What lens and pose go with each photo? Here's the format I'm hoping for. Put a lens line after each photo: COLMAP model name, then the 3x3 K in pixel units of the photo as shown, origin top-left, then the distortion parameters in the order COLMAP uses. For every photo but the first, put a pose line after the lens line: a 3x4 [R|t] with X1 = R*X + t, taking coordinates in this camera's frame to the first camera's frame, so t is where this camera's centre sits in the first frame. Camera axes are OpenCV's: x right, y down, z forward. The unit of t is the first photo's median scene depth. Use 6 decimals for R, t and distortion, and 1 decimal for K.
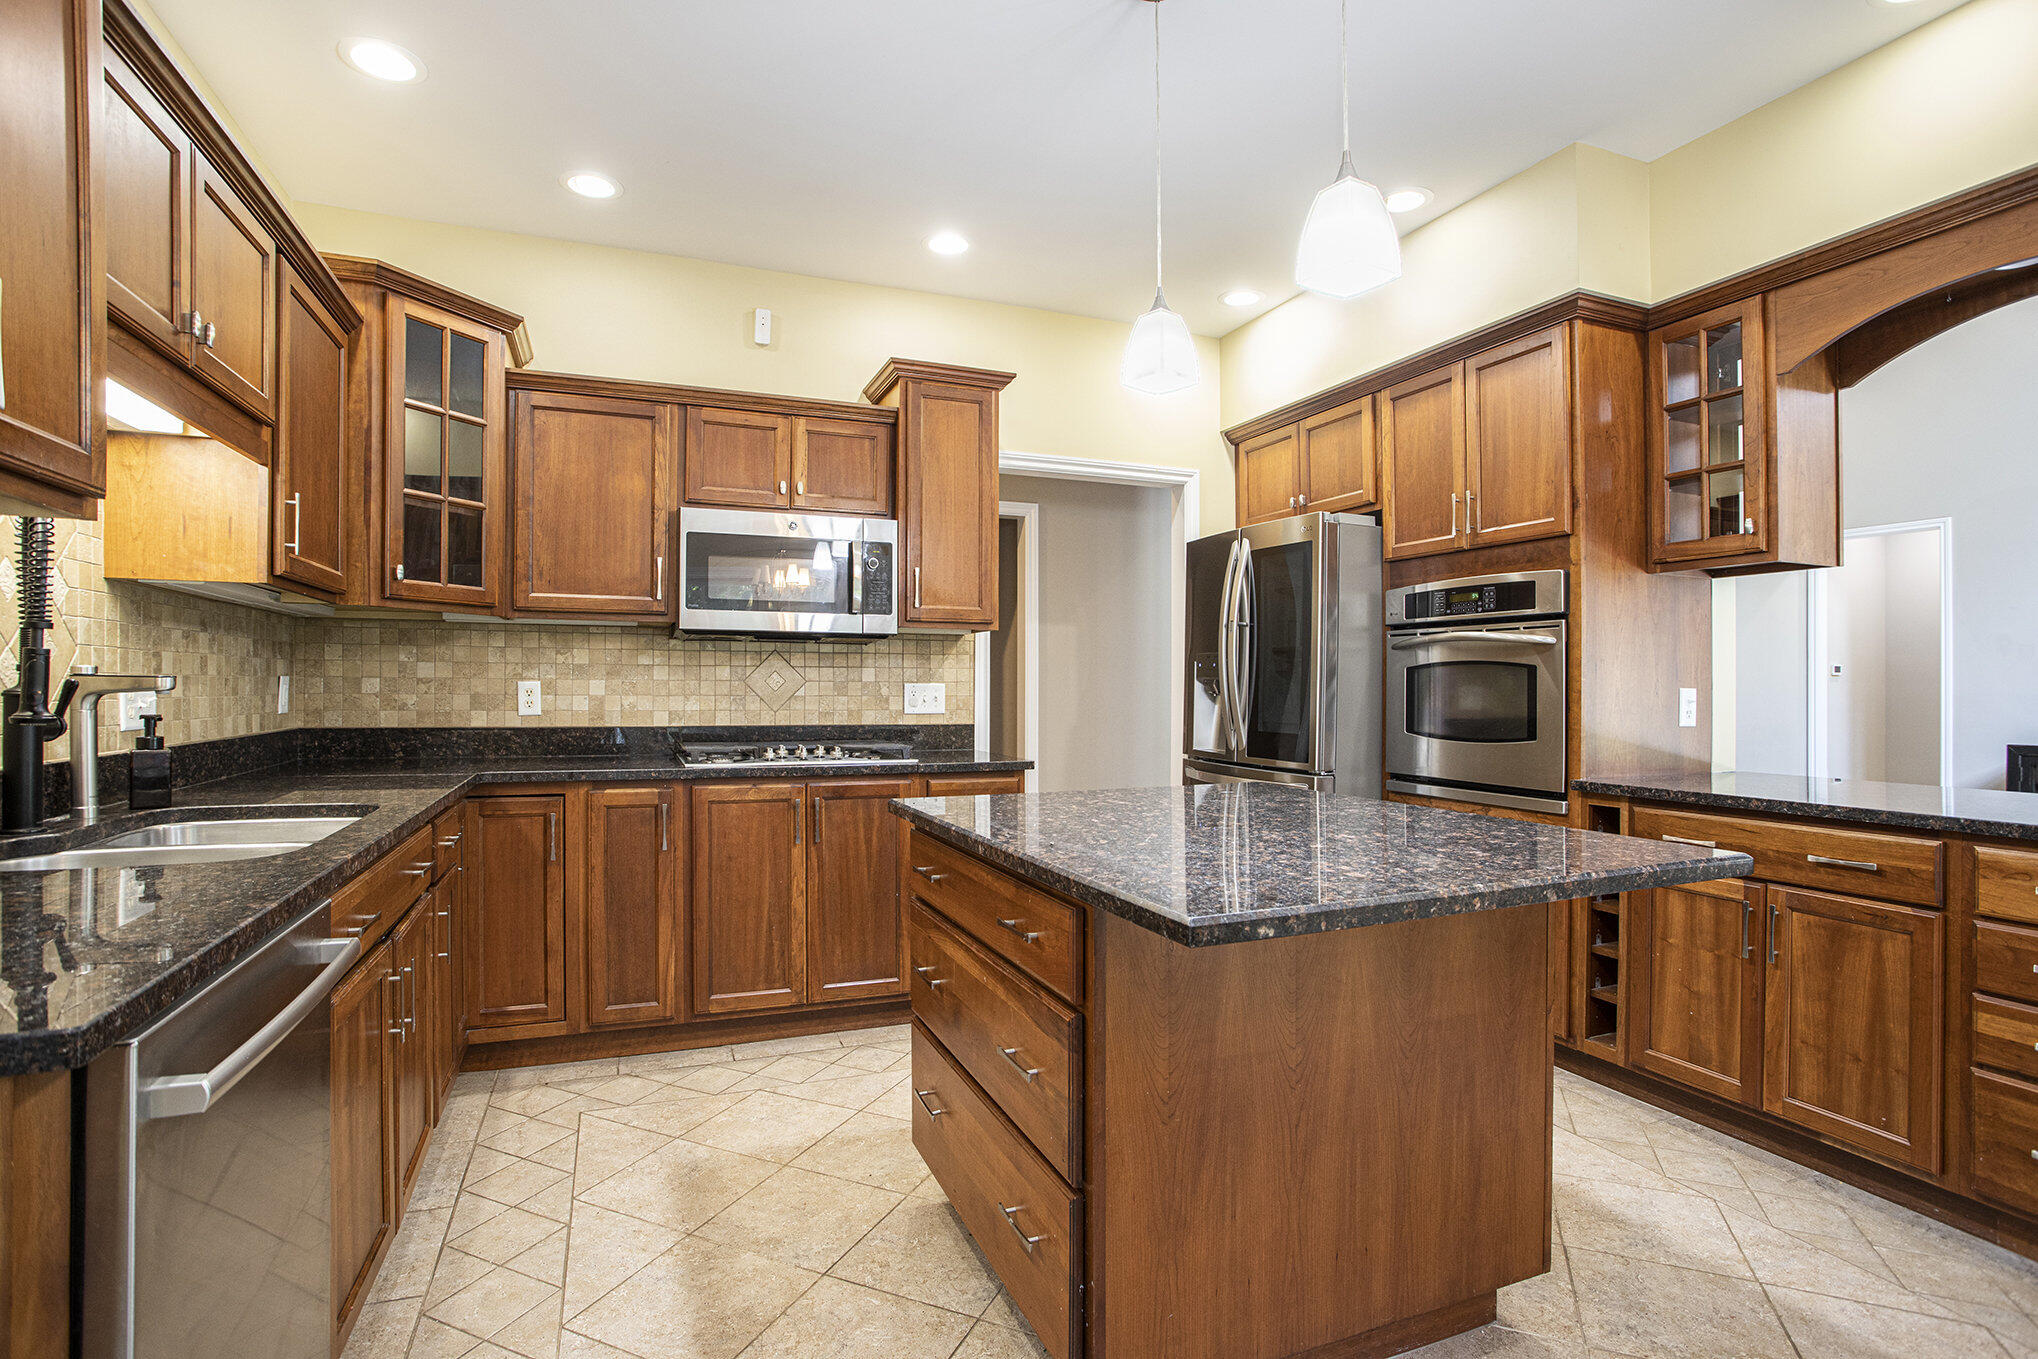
lens RADIAL K [[1001.2, 0, 1016.5], [0, 1001.2, 670.5], [0, 0, 1]] dist [-0.041937, 0.000656]
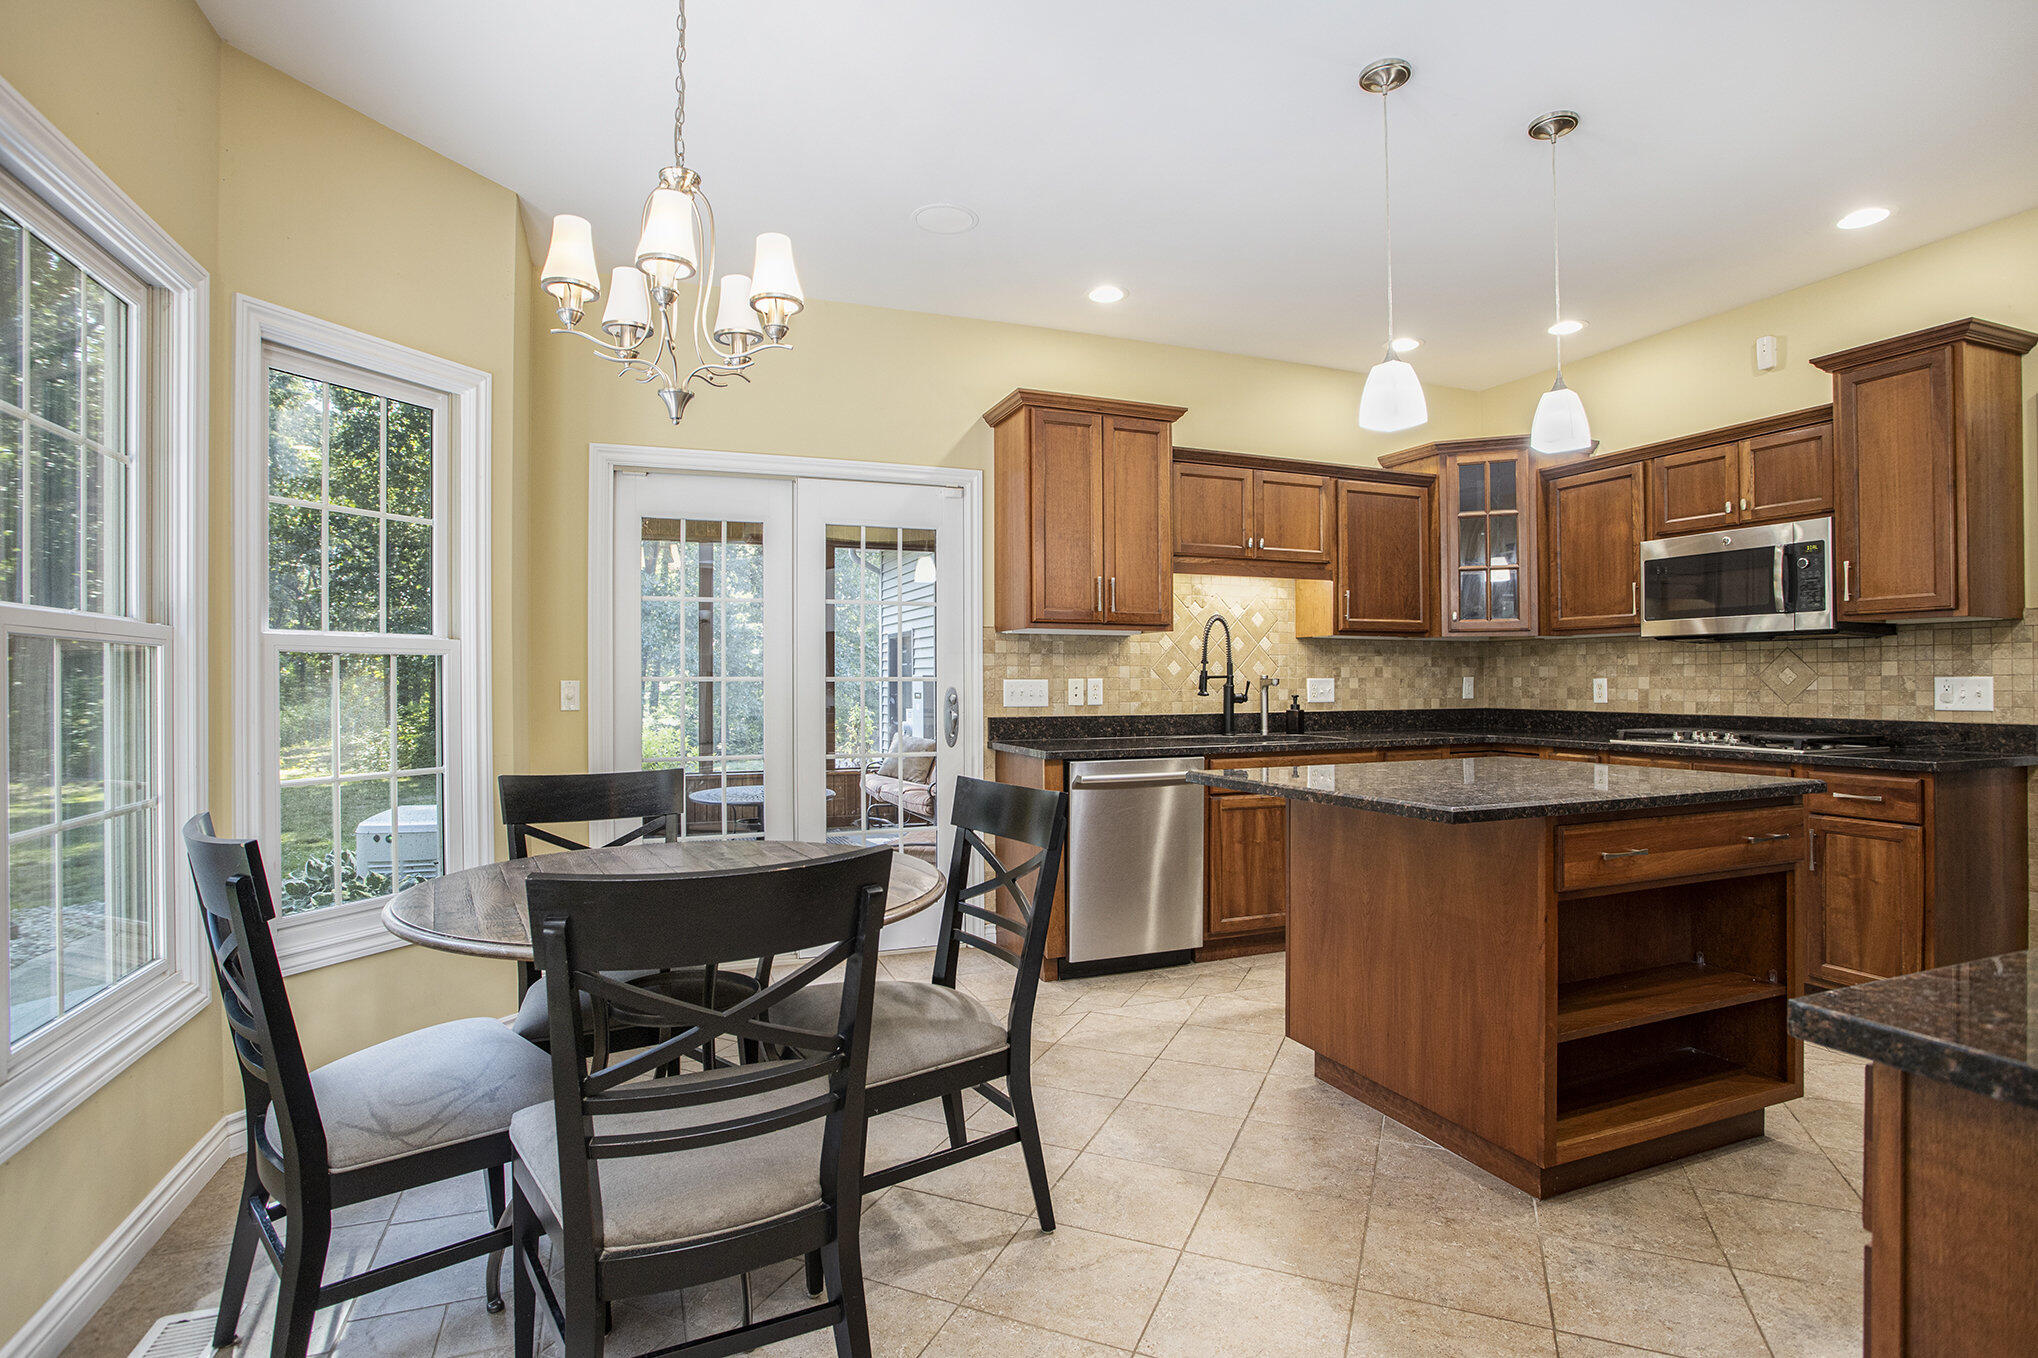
lens RADIAL K [[1001.2, 0, 1020.4], [0, 1001.2, 684.9], [0, 0, 1]] dist [-0.041937, 0.000656]
pose [[0.005730, -0.001666, -0.999982, 0.880004], [0.018109, 0.999835, -0.001562, 0.007293], [0.999820, -0.018100, 0.005759, 0.179857]]
